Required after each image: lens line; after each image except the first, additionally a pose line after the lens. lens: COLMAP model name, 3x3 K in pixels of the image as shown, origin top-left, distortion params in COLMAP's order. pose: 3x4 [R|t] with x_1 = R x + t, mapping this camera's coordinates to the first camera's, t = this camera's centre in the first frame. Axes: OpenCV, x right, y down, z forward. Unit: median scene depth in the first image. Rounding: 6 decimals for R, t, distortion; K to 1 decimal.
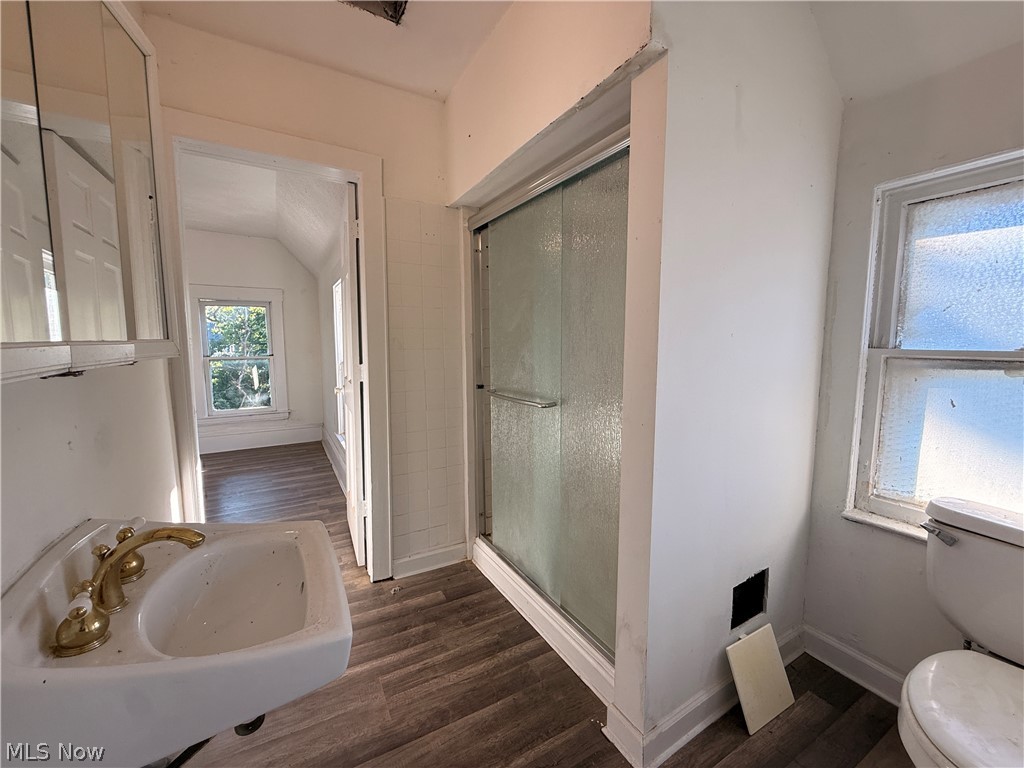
lens RADIAL K [[410.1, 0, 509.2], [0, 410.1, 383.7], [0, 0, 1]] dist [-0.002556, 0.002808]
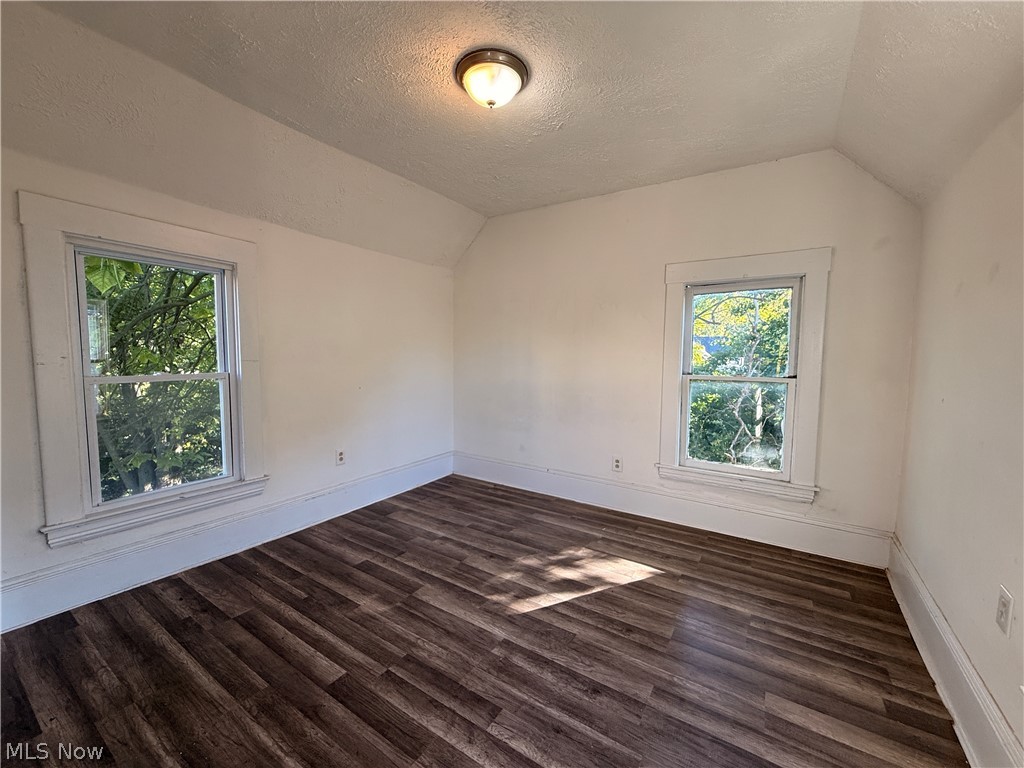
lens RADIAL K [[410.1, 0, 509.5], [0, 410.1, 383.7], [0, 0, 1]] dist [-0.002556, 0.002808]
pose [[0.445877, 0.072502, -0.892153, -0.263039], [-0.101280, 0.994400, 0.030194, -0.039027], [0.889346, 0.076895, 0.450723, 0.424048]]
